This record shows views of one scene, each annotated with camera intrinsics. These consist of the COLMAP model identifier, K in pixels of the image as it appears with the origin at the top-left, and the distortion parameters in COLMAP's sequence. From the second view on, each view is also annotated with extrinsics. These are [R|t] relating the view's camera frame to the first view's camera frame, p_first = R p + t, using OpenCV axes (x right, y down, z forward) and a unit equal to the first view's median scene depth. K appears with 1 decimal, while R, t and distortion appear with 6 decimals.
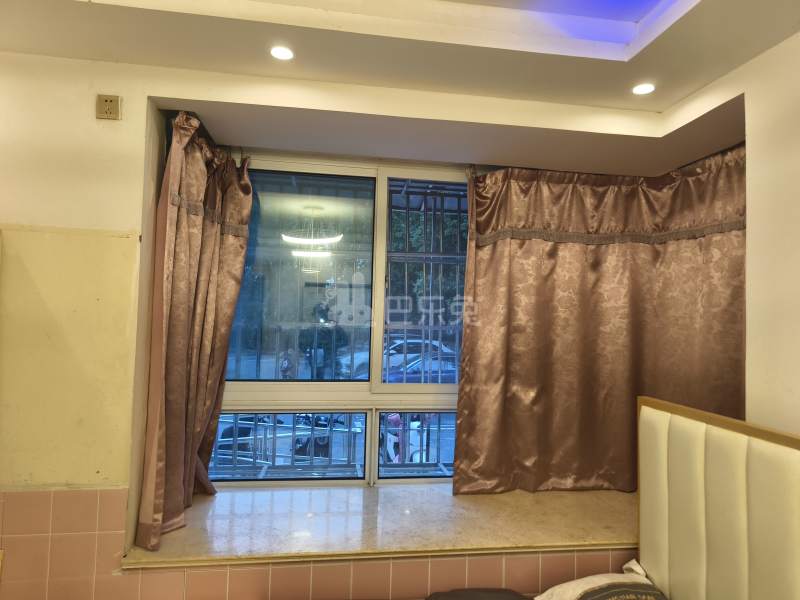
lens RADIAL K [[546.4, 0, 411.3], [0, 546.4, 298.4], [0, 0, 1]] dist [0.018293, -0.008951]
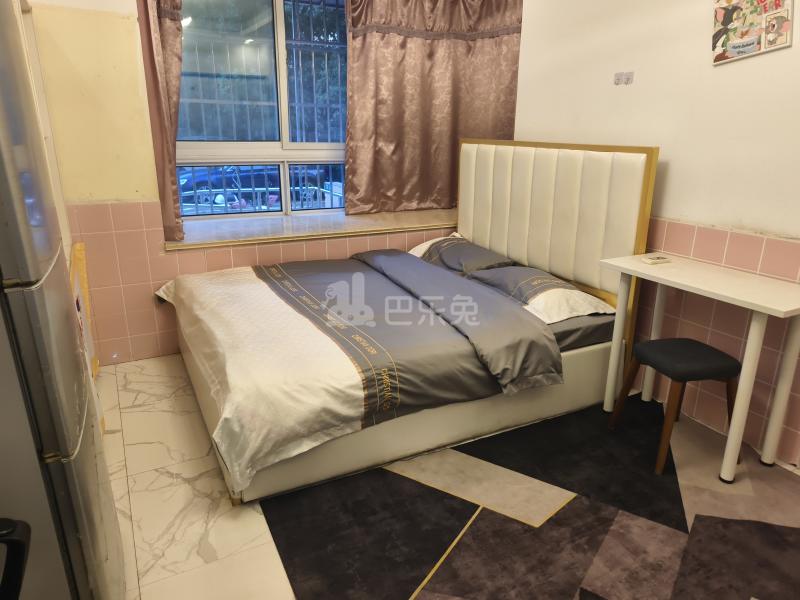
lens RADIAL K [[546.4, 0, 413.3], [0, 546.4, 300.0], [0, 0, 1]] dist [0.018293, -0.008951]
pose [[0.935048, -0.118137, 0.334260, -0.284145], [-0.002591, 0.940544, 0.339662, 0.058825], [-0.354513, -0.318466, 0.879147, -0.491749]]
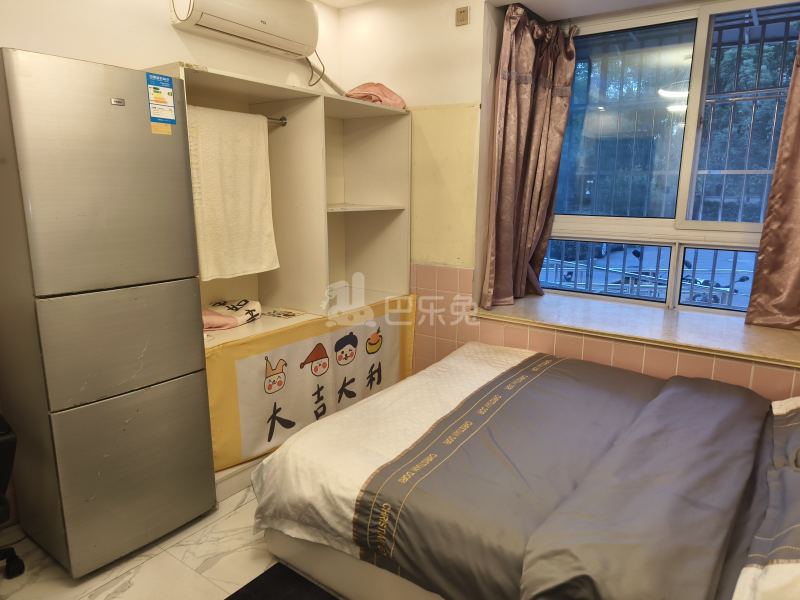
lens RADIAL K [[546.4, 0, 405.0], [0, 546.4, 299.9], [0, 0, 1]] dist [0.018293, -0.008951]
pose [[0.718021, 0.120272, -0.685551, 0.326049], [0.033762, 0.977779, 0.206902, 0.066241], [0.695202, -0.171706, 0.698005, -0.202661]]
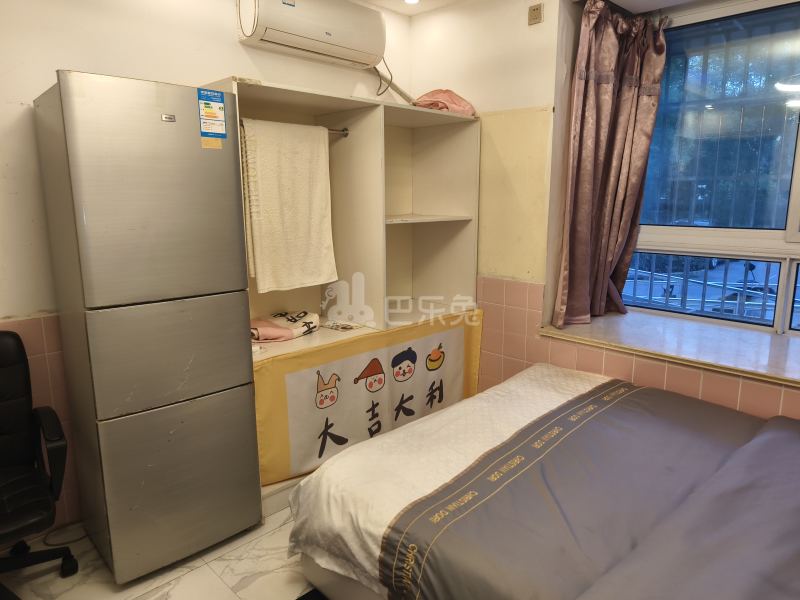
lens RADIAL K [[546.4, 0, 404.7], [0, 546.4, 296.9], [0, 0, 1]] dist [0.018293, -0.008951]
pose [[0.587175, 0.122457, -0.800144, 0.330632], [0.043956, 0.982208, 0.182577, 0.063386], [0.808266, -0.142376, 0.571345, -0.120852]]
